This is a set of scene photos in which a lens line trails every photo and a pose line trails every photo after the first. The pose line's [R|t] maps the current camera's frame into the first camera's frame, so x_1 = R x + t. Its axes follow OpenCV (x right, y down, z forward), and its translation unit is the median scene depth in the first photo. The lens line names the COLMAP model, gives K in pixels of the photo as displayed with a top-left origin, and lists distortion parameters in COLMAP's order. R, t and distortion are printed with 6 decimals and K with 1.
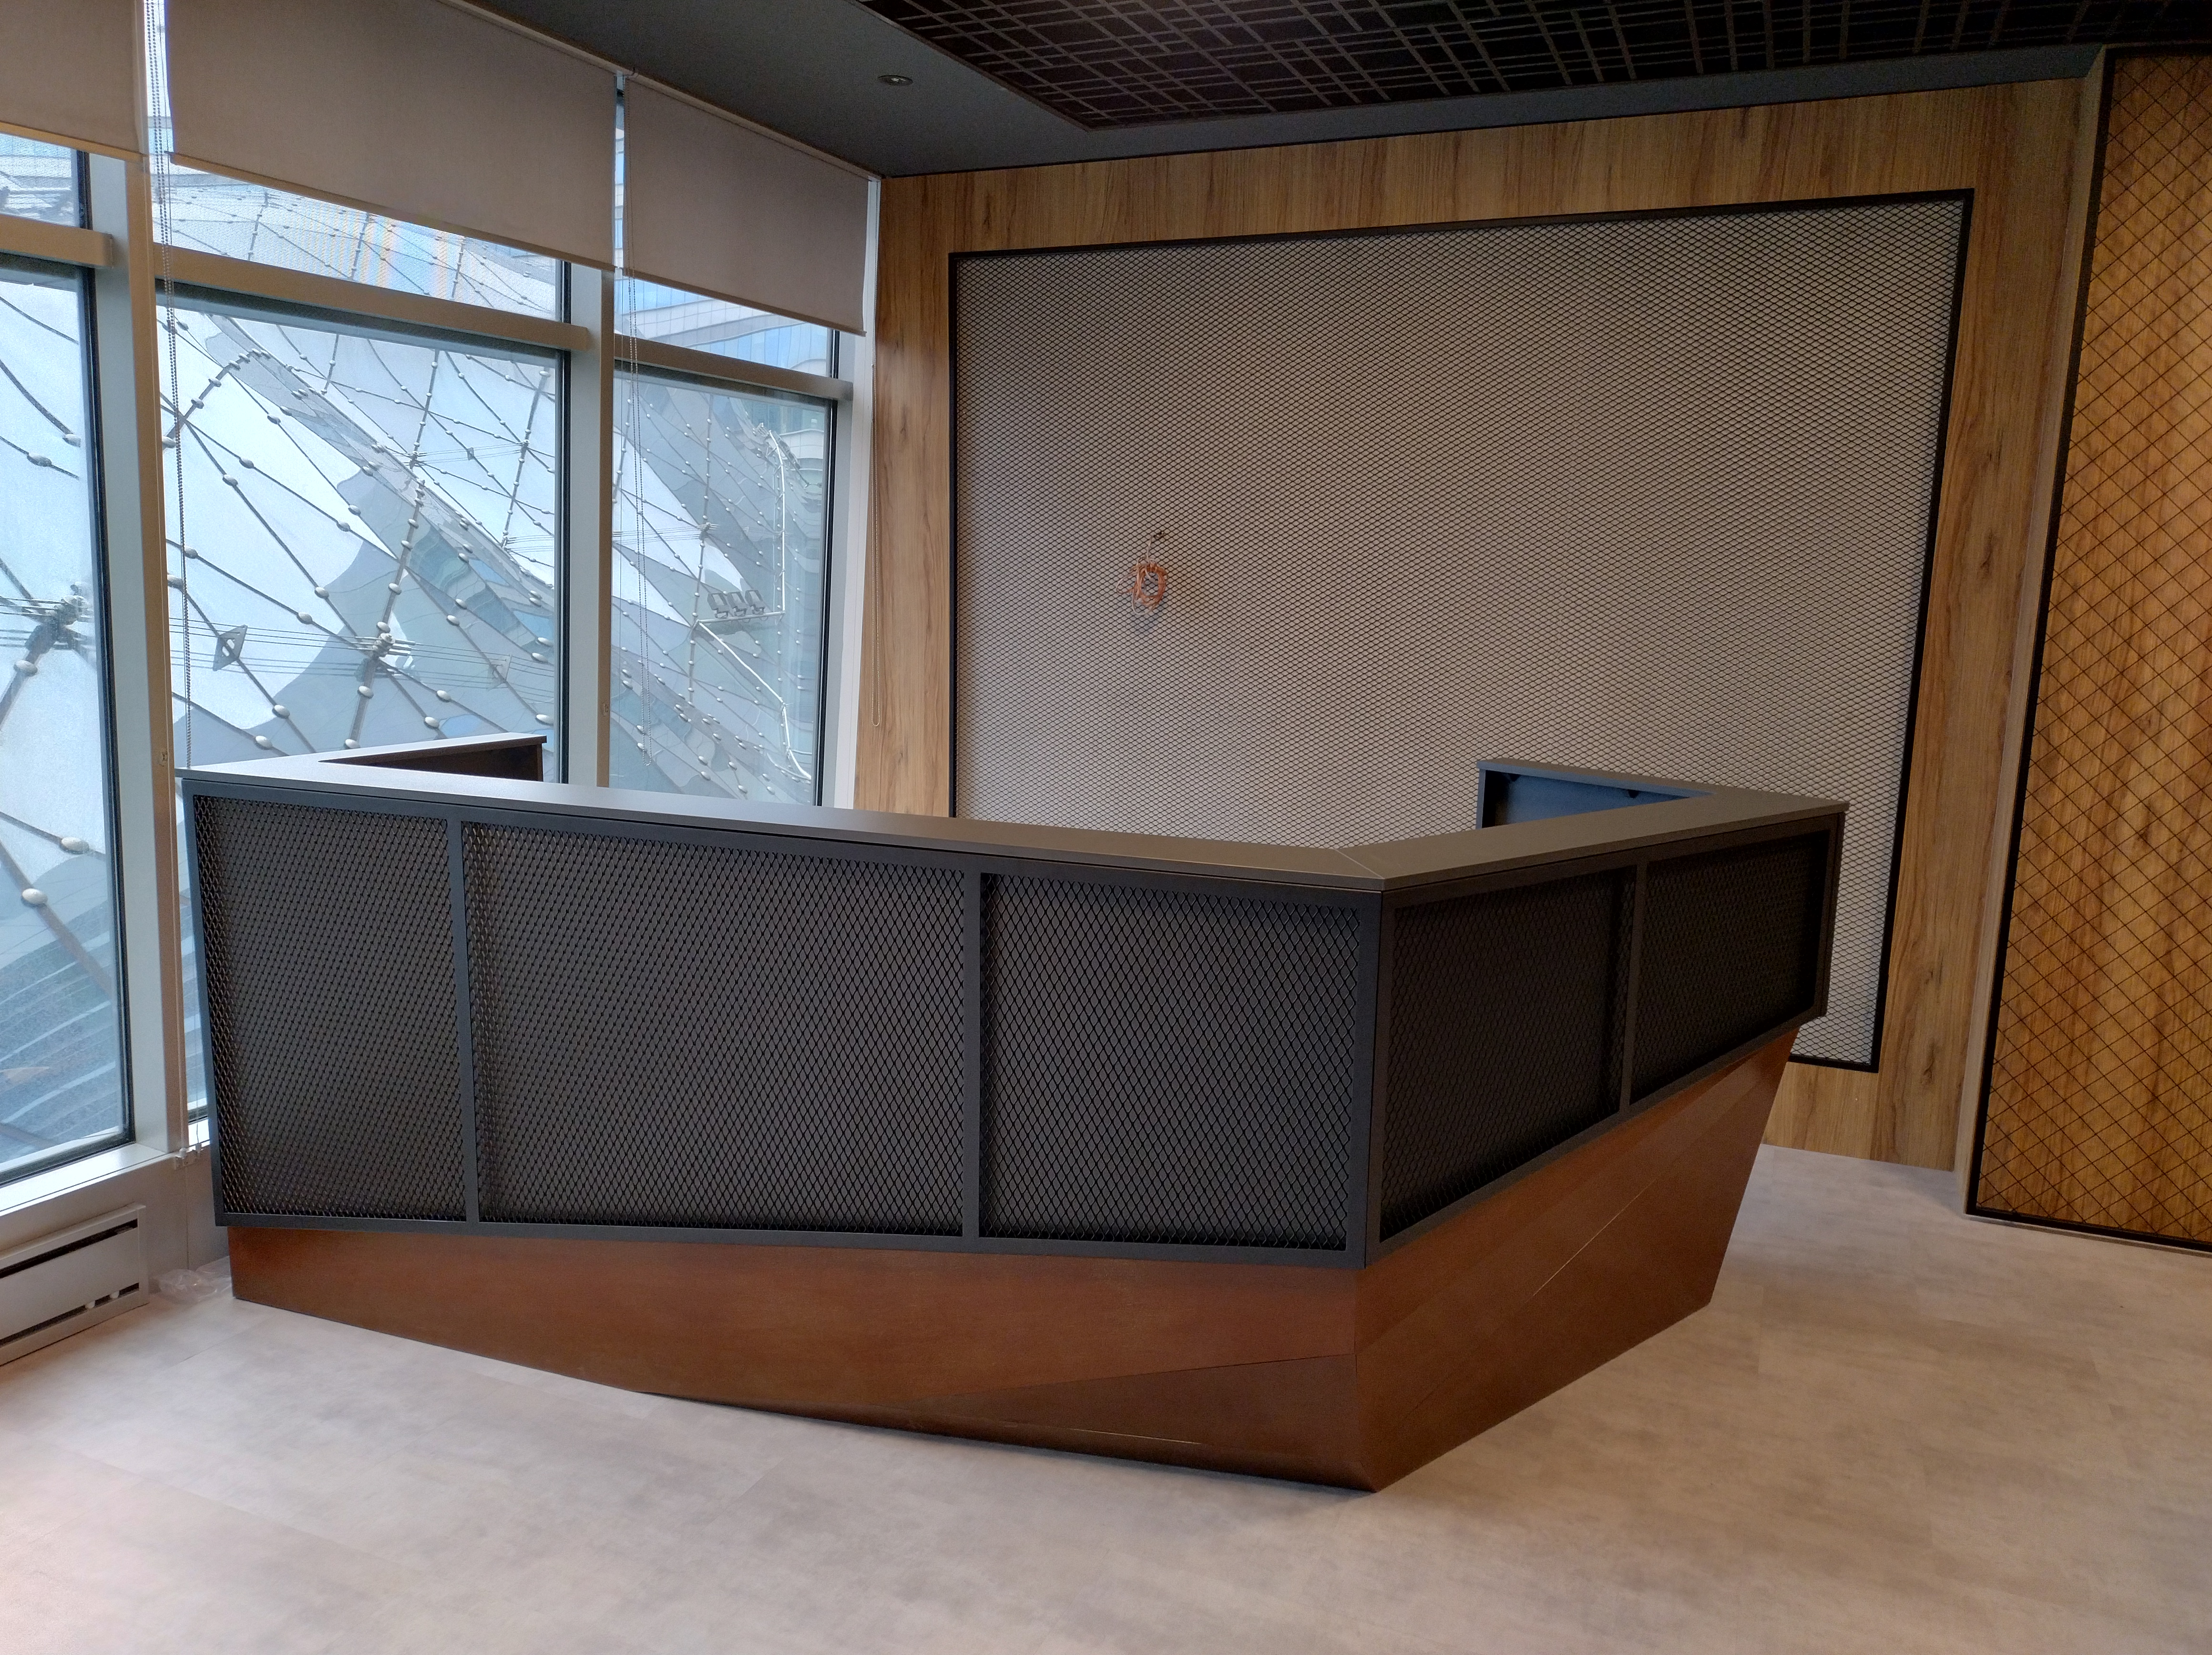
lens RADIAL K [[1618.5, 0, 1106.0], [0, 1618.5, 827.5], [0, 0, 1]] dist [0.026981, -0.037256]
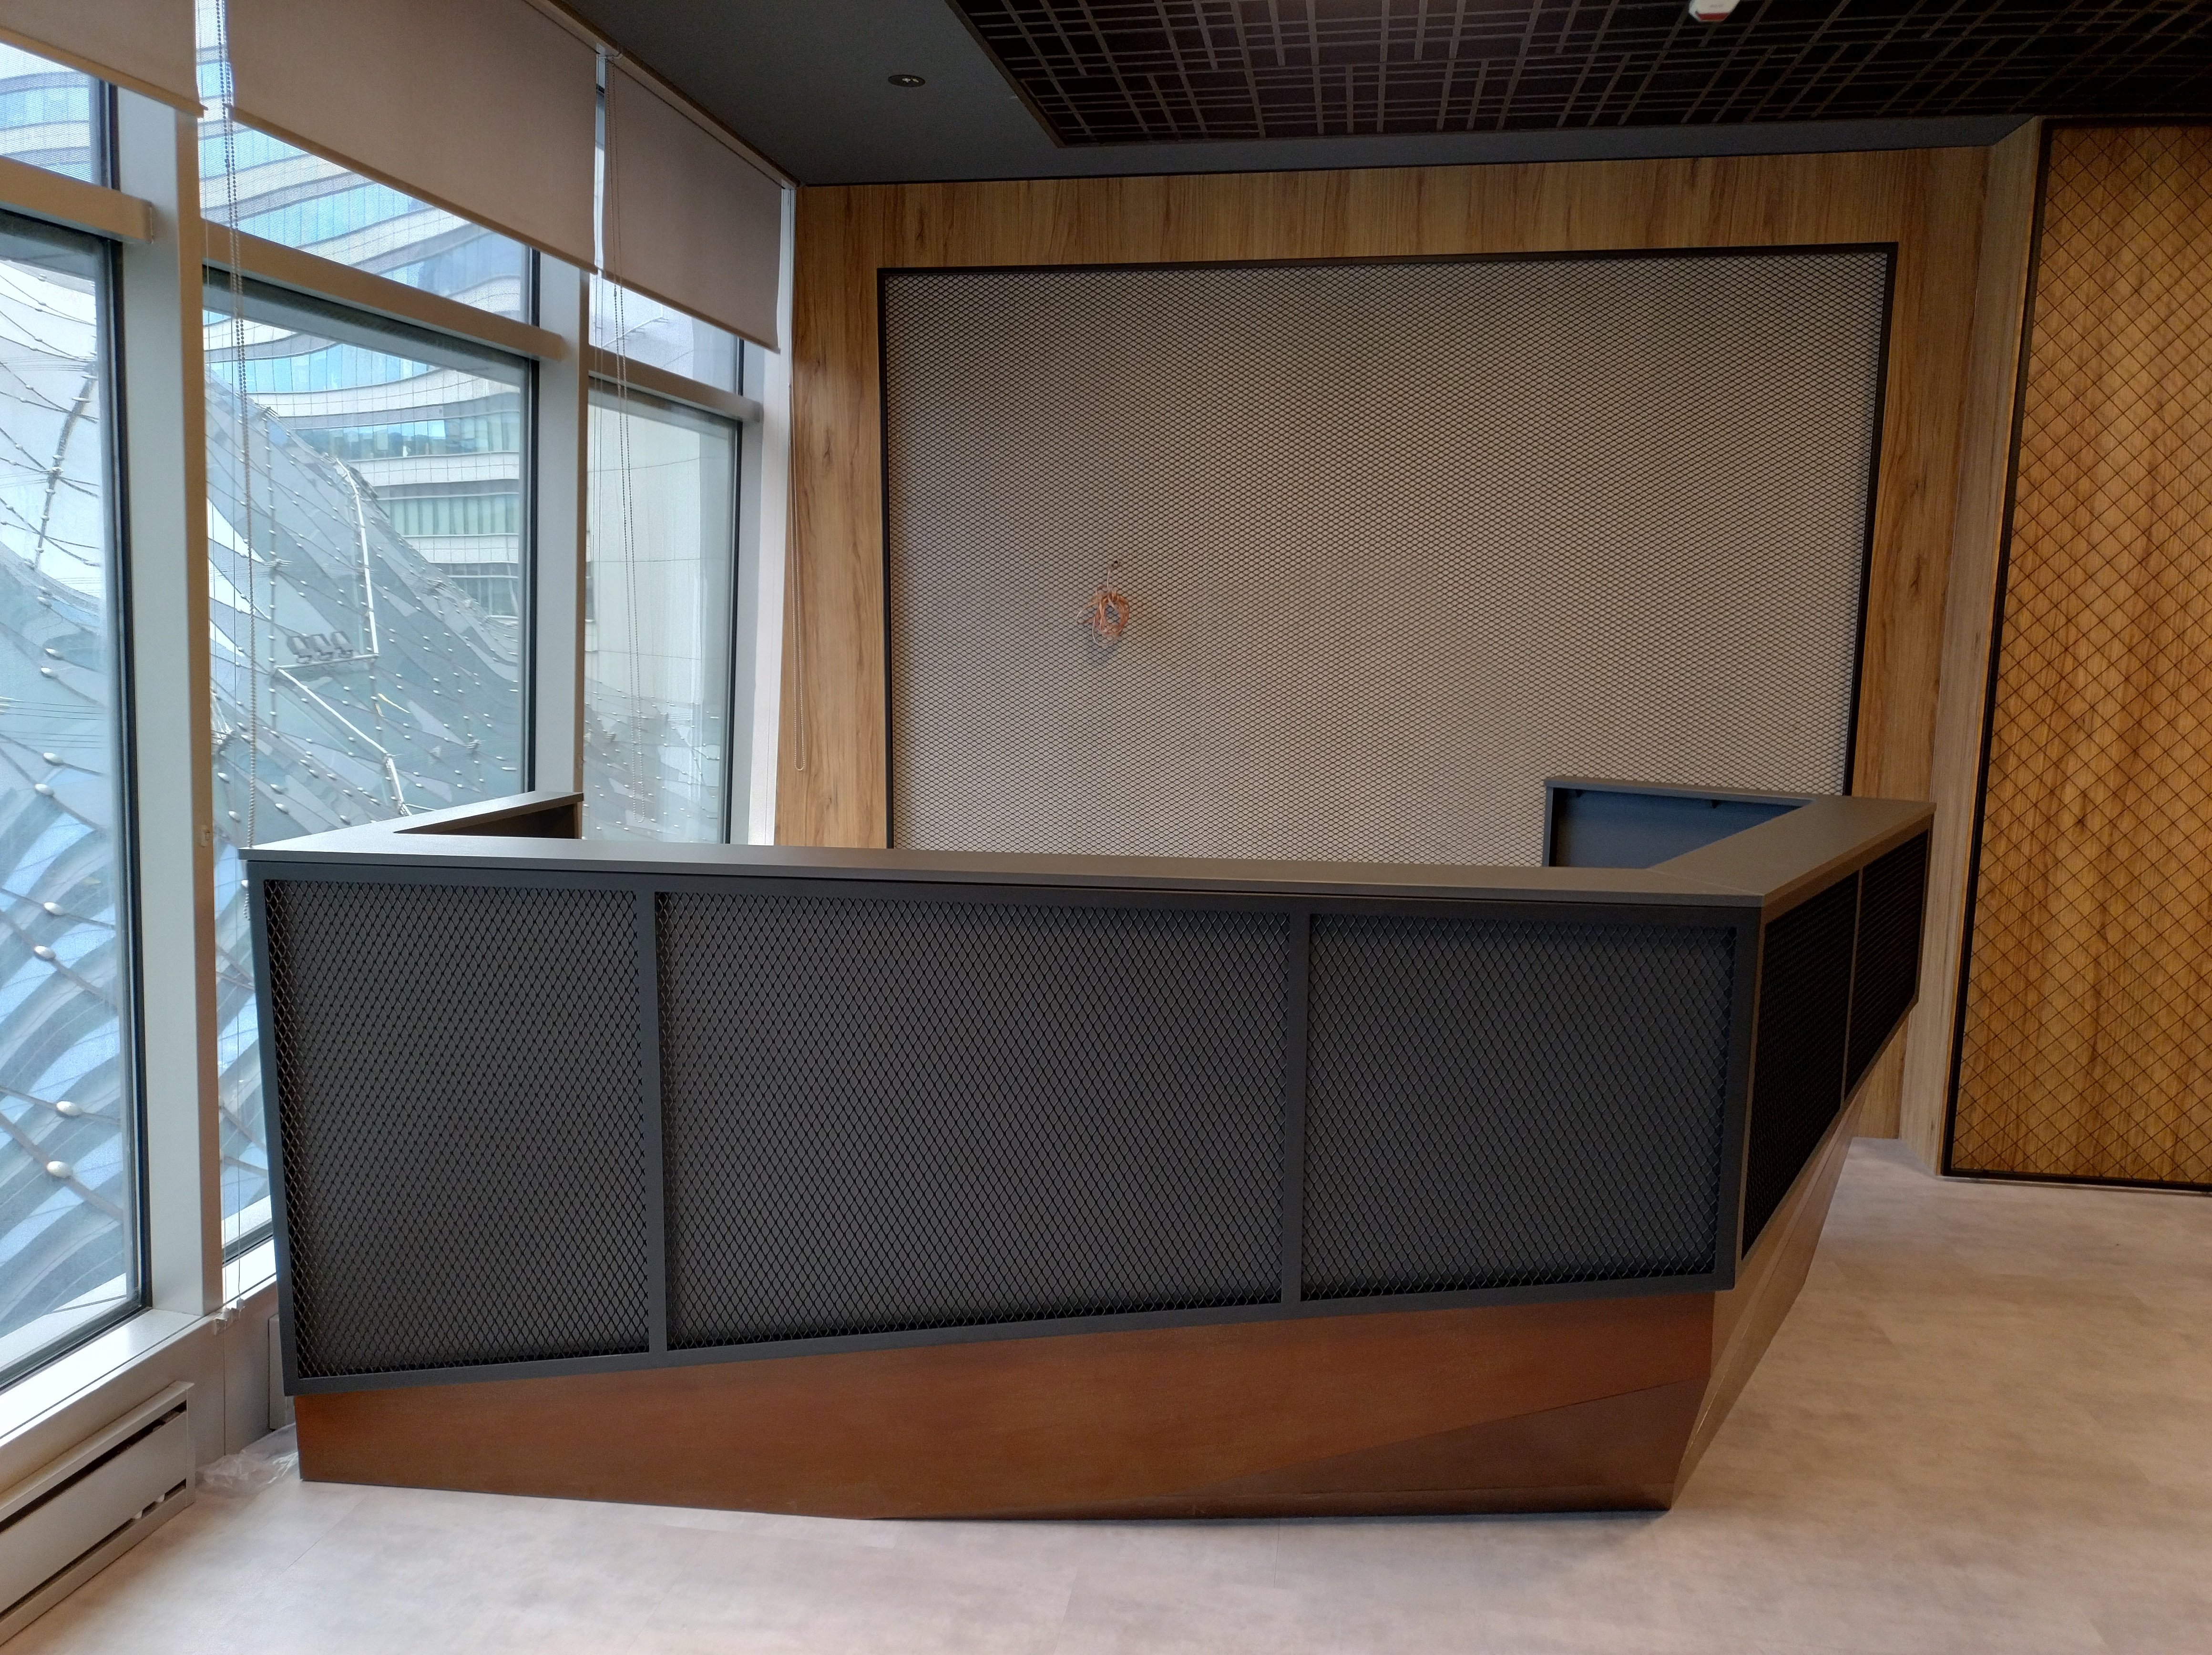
lens RADIAL K [[1621.6, 0, 1107.8], [0, 1621.6, 836.9], [0, 0, 1]] dist [0.009625, -0.007229]
pose [[0.969106, -0.048379, 0.241852, -0.273949], [0.051834, 0.998624, -0.007938, -0.010549], [-0.241135, 0.020229, 0.970281, 0.071588]]
